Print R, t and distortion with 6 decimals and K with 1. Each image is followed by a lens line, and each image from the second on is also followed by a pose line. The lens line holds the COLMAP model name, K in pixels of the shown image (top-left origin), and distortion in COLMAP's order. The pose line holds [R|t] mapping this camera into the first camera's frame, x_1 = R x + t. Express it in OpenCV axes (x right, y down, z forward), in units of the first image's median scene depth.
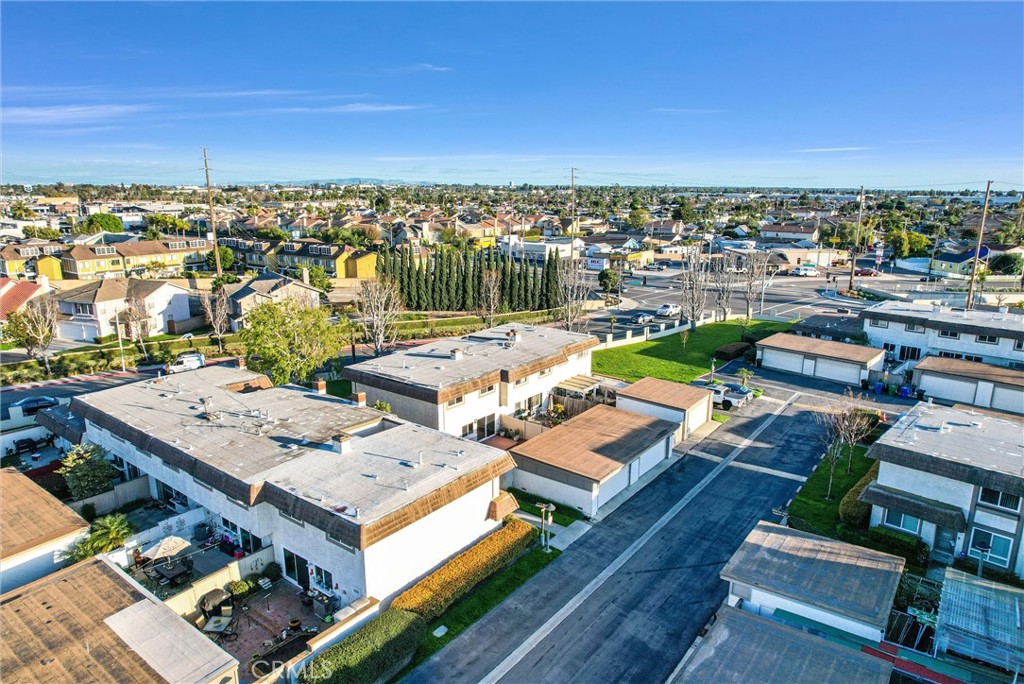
lens RADIAL K [[654.0, 0, 508.1], [0, 654.0, 342.3], [0, 0, 1]] dist [-0.042968, 0.017579]
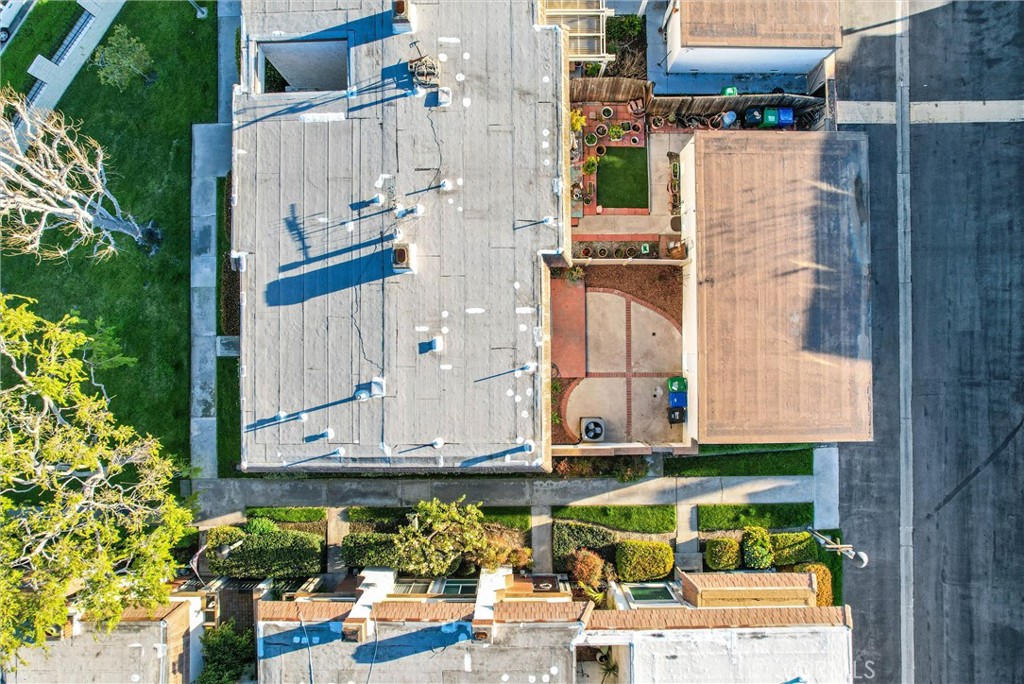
lens RADIAL K [[654.0, 0, 514.6], [0, 654.0, 344.1], [0, 0, 1]] dist [-0.042968, 0.017579]
pose [[0.789584, -0.613562, -0.009943, -0.051839], [0.159582, 0.189664, 0.968794, -0.338089], [-0.592529, -0.766531, 0.247669, 0.787202]]
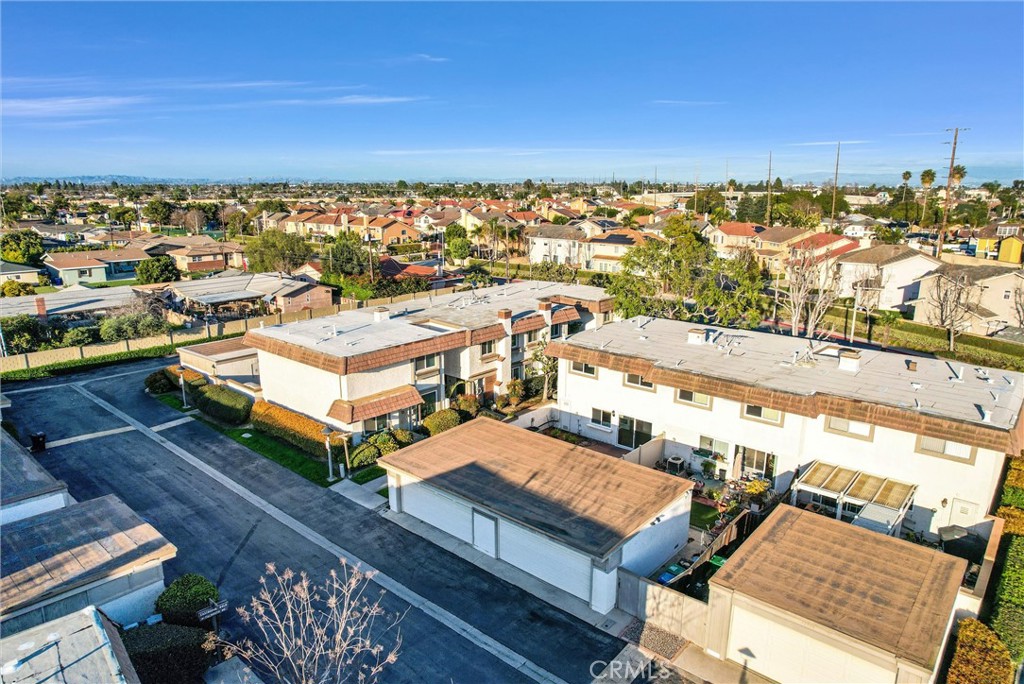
lens RADIAL K [[654.0, 0, 516.9], [0, 654.0, 342.9], [0, 0, 1]] dist [-0.042968, 0.017579]
pose [[-0.054462, 0.233047, -0.970939, 0.579082], [-0.239078, 0.941055, 0.239285, -0.091509], [0.969472, 0.245162, 0.004465, 0.783184]]
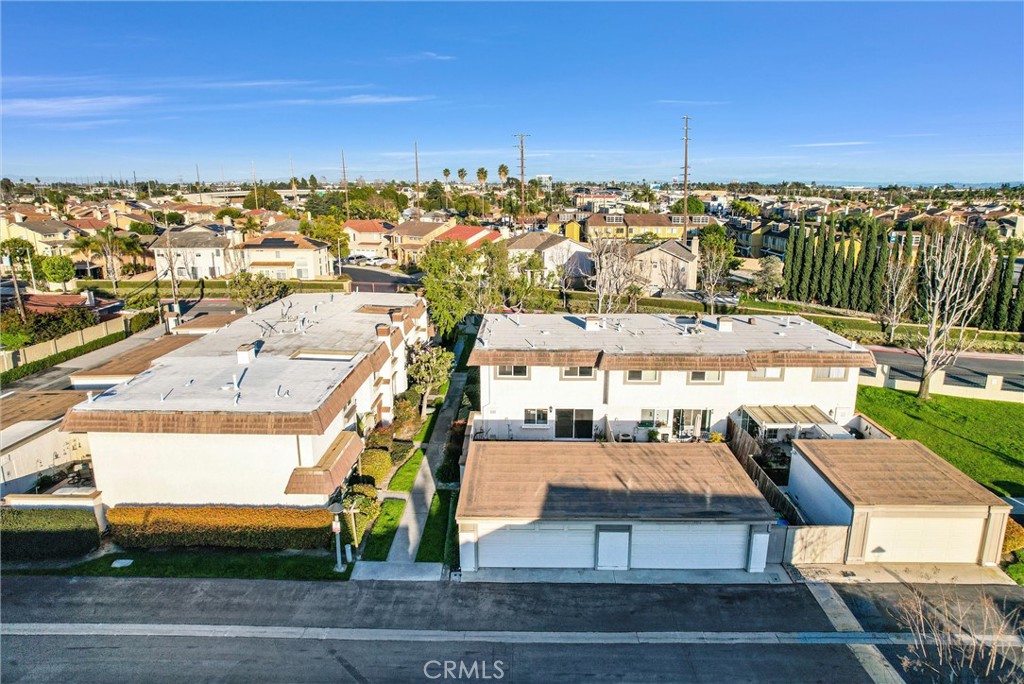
lens RADIAL K [[654.0, 0, 514.7], [0, 654.0, 339.9], [0, 0, 1]] dist [-0.042968, 0.017579]
pose [[0.596510, 0.185236, -0.780937, 0.439593], [-0.189122, 0.978045, 0.087531, -0.011909], [0.780006, 0.095479, 0.618446, 0.450453]]
